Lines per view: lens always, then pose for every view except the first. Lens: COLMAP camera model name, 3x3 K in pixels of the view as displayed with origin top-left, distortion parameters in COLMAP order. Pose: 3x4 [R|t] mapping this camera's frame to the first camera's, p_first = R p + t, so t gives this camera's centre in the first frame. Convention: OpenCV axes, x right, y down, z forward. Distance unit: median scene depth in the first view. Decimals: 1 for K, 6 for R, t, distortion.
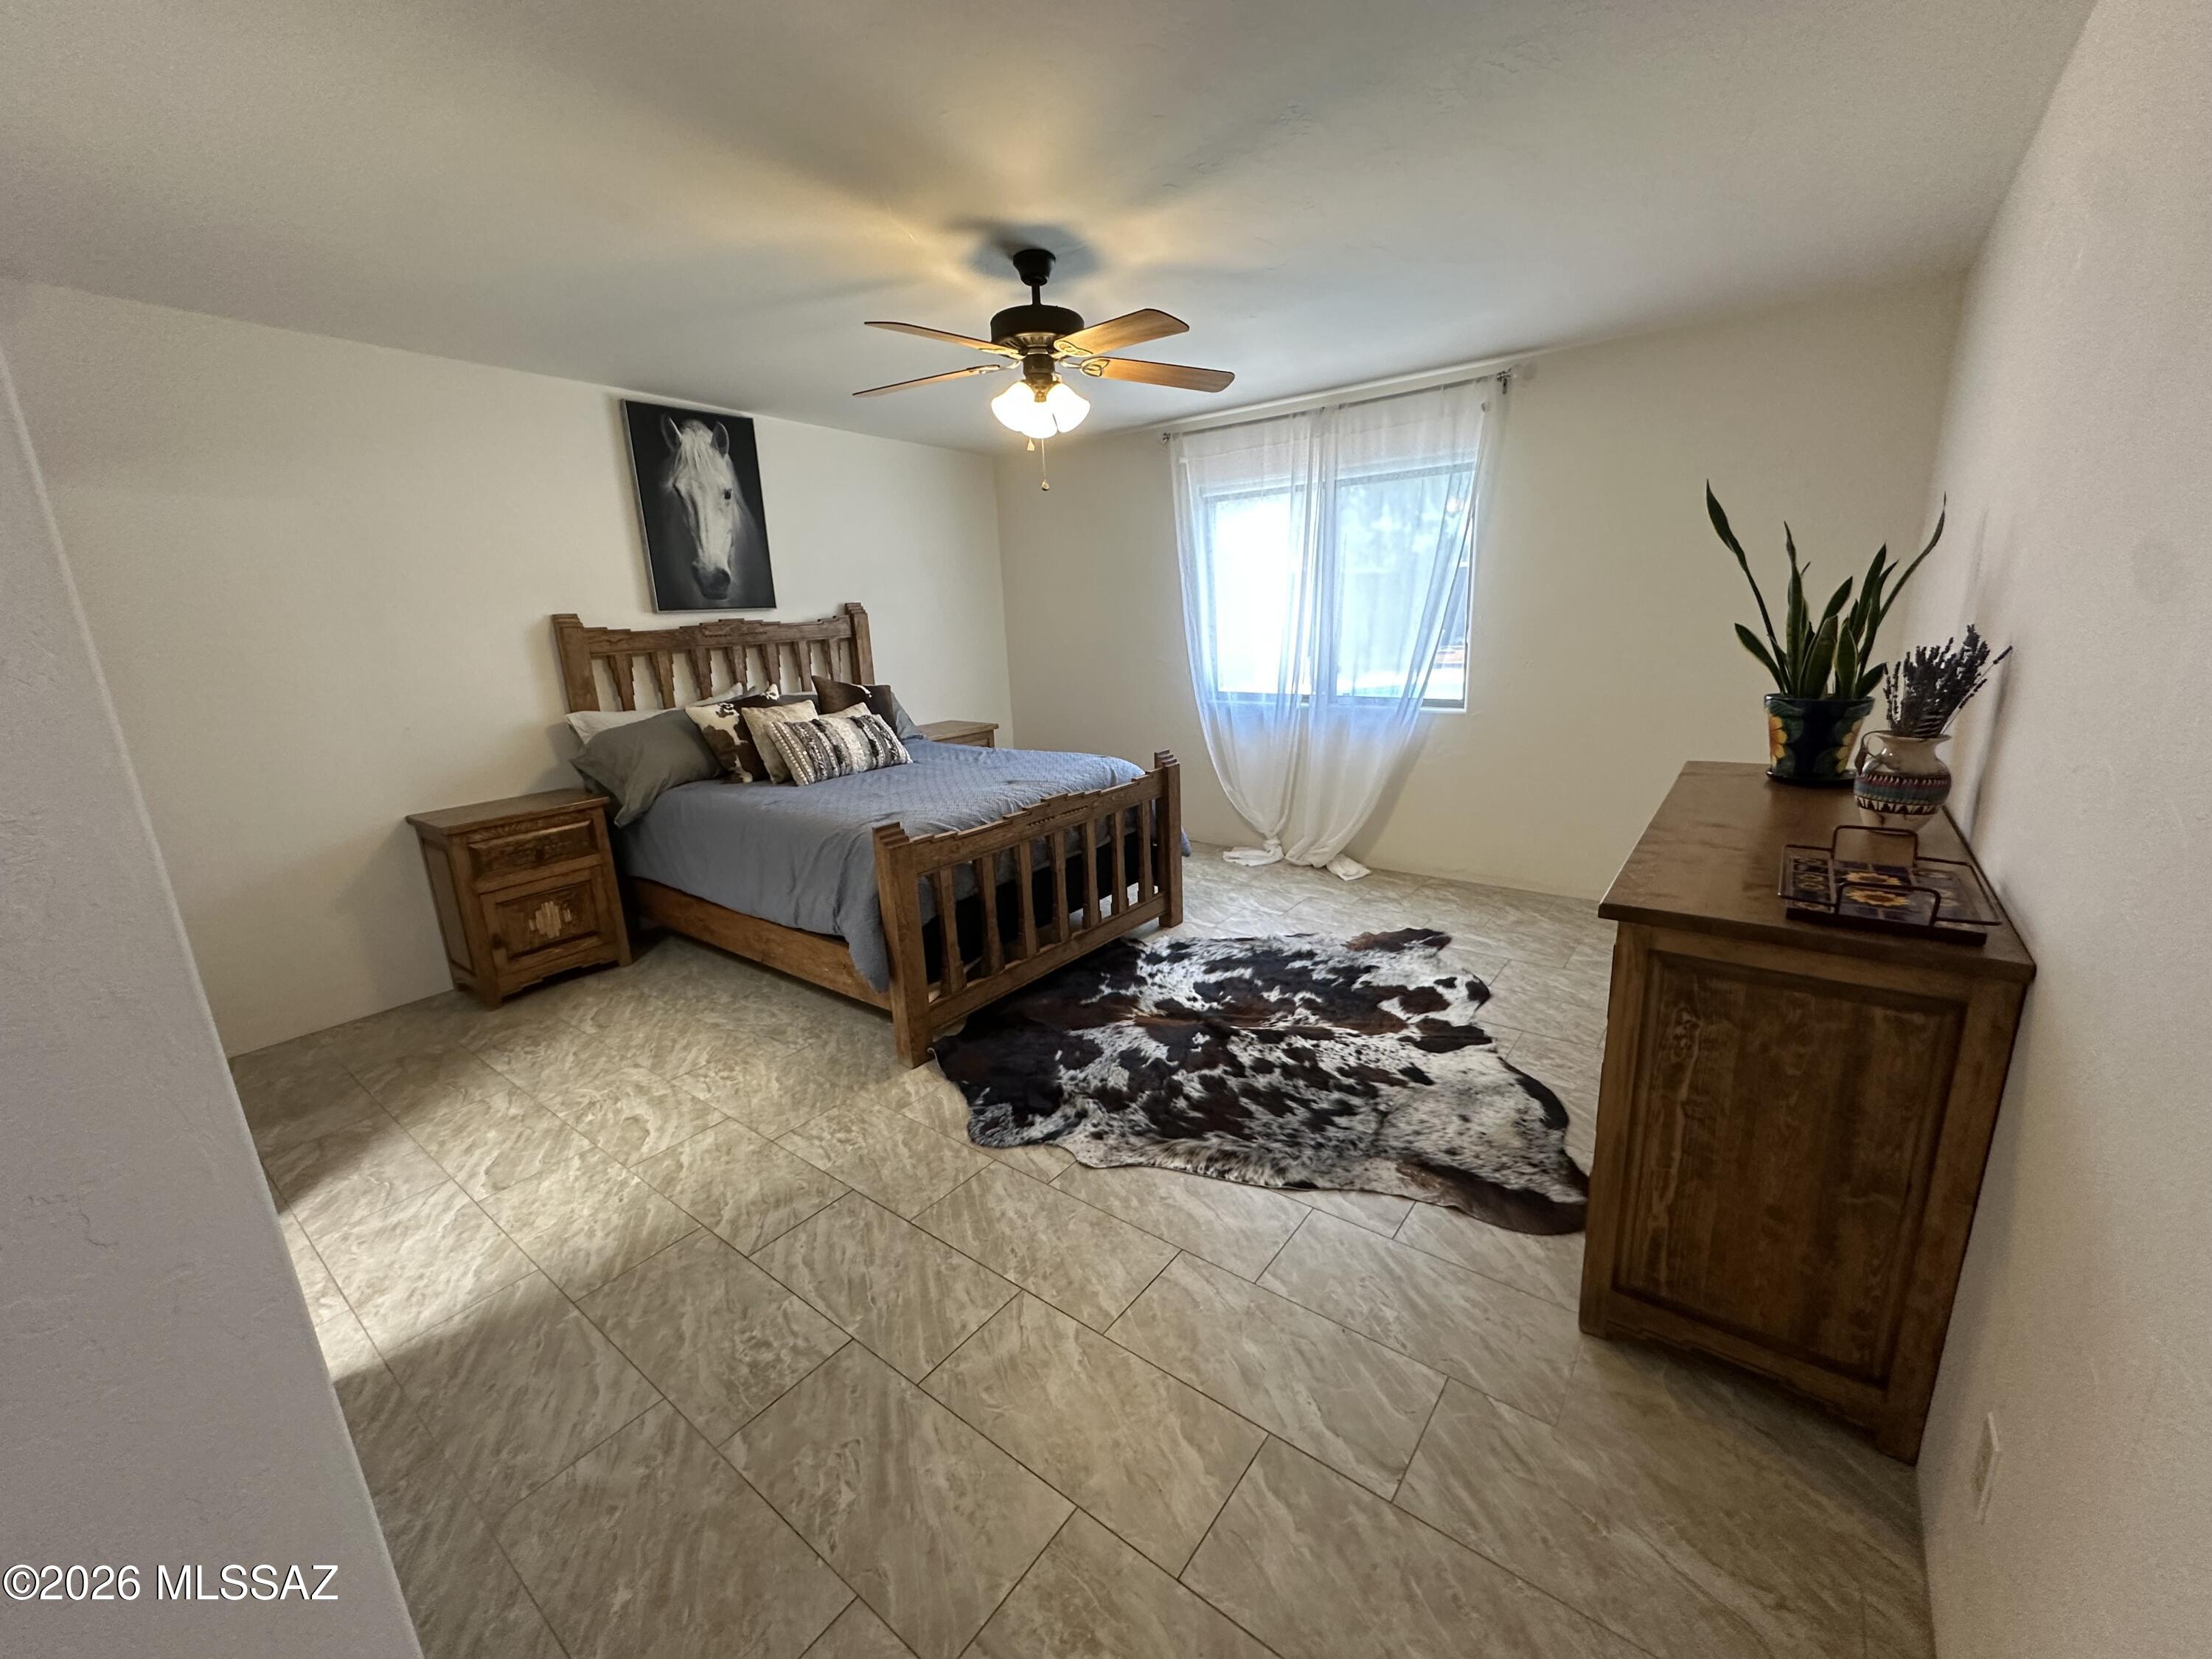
lens RADIAL K [[890.1, 0, 1107.3], [0, 890.1, 824.1], [0, 0, 1]] dist [0.007525, 0.000151]
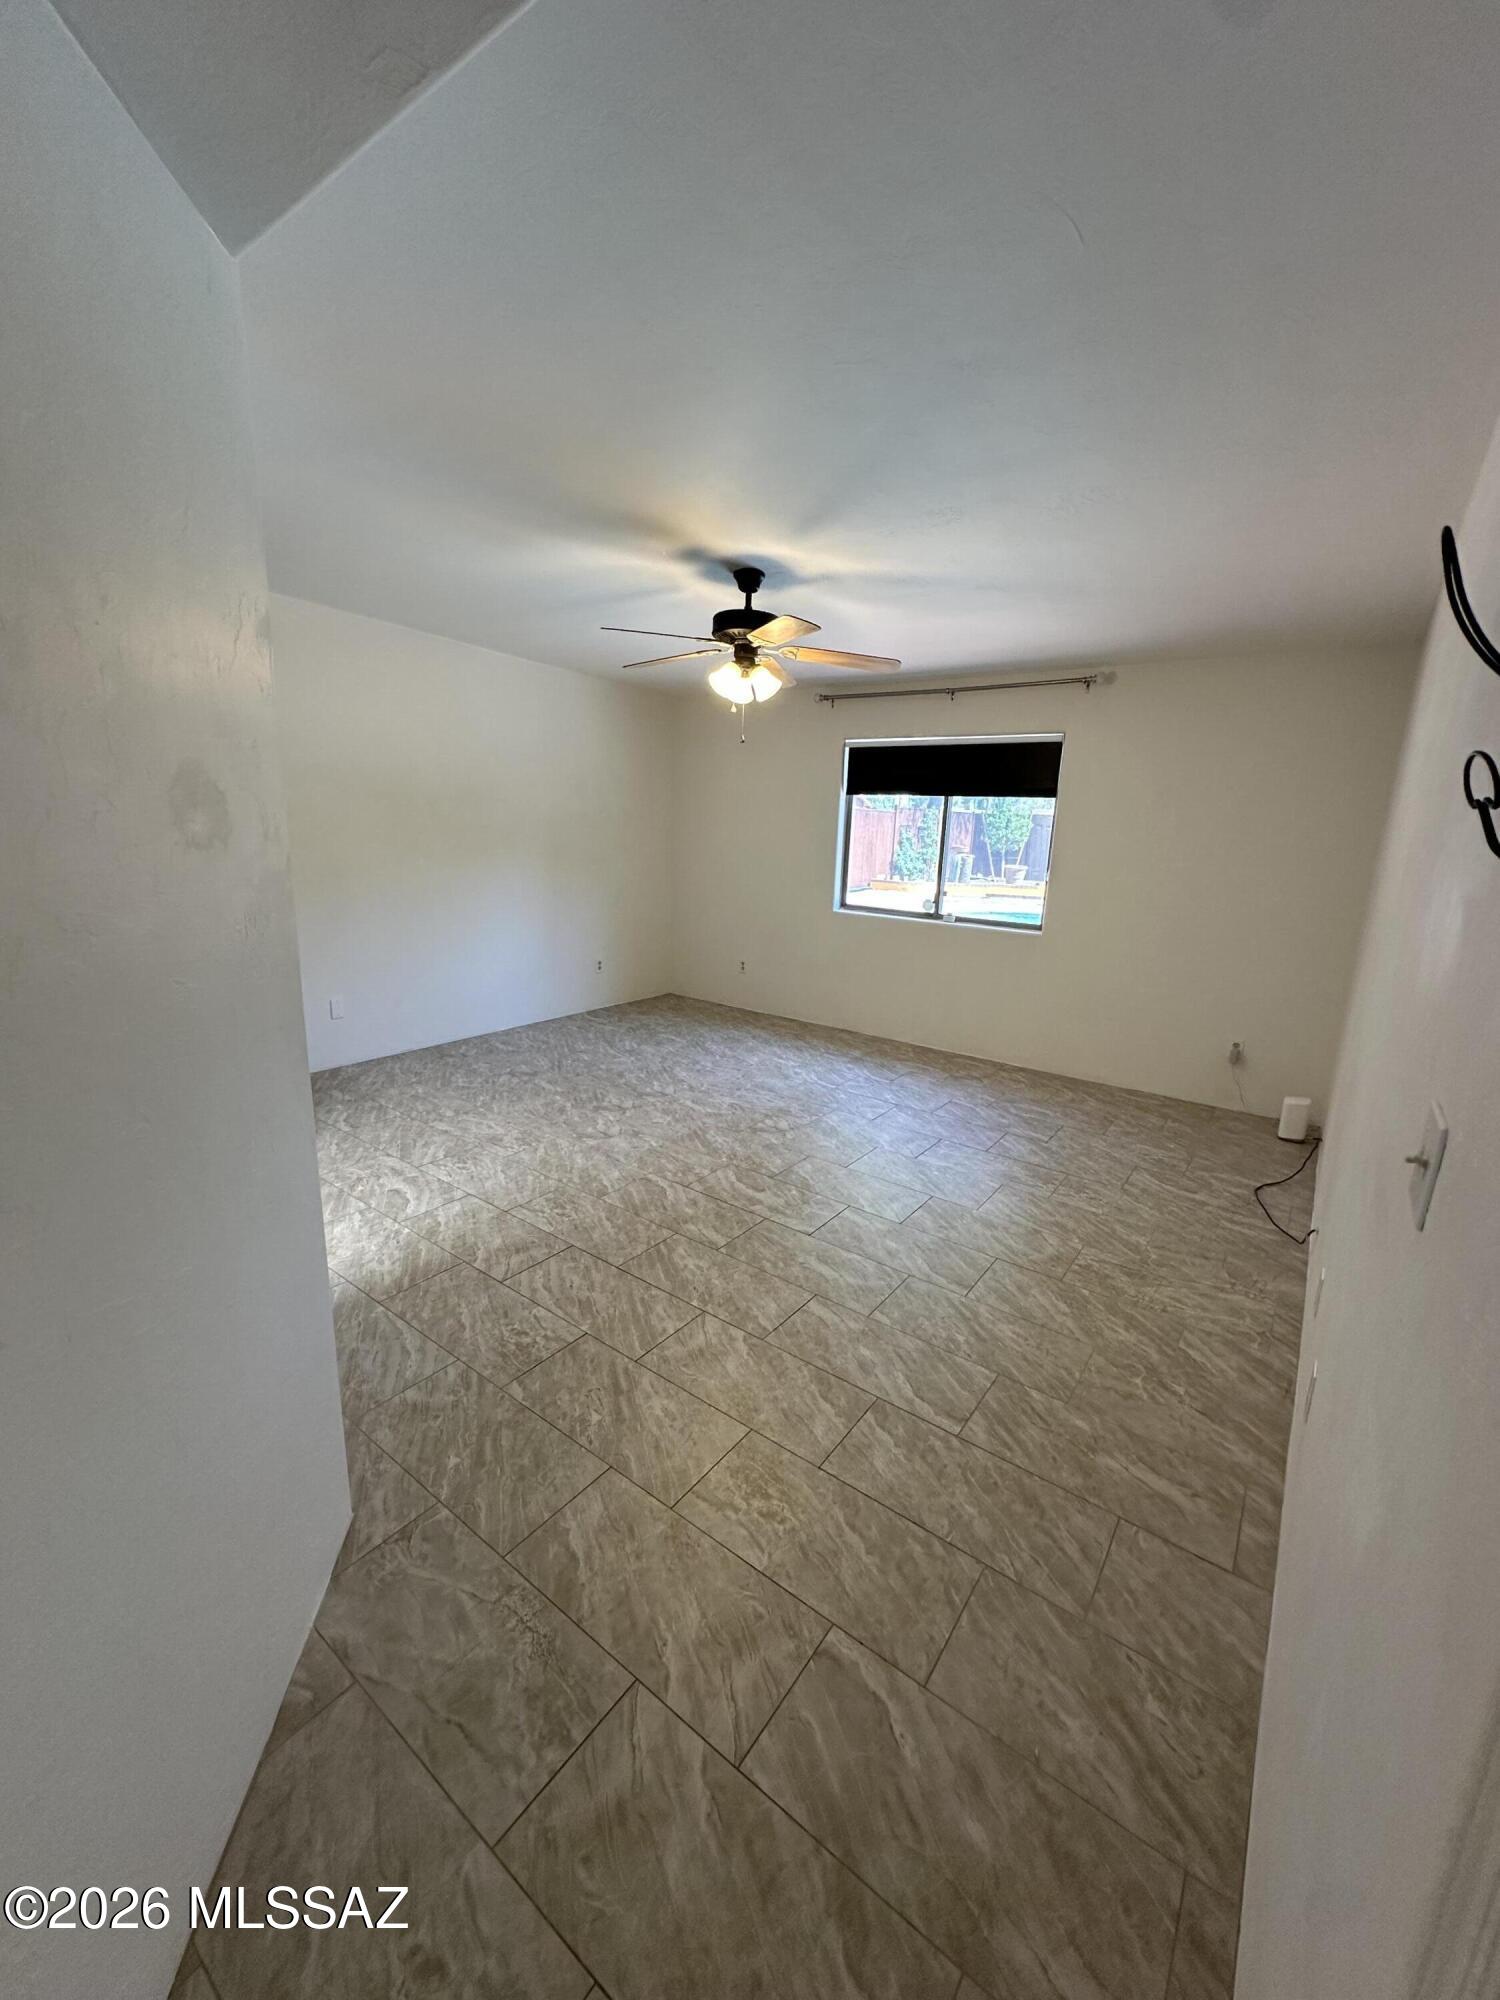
lens RADIAL K [[804.8, 0, 720.6], [0, 804.8, 1006.5], [0, 0, 1]] dist [0.007525, 0.000151]
pose [[0.996834, 0.079183, 0.007241, -0.119712], [-0.079098, 0.996802, -0.011337, 0.049969], [-0.008115, 0.010729, 0.999910, -0.301084]]
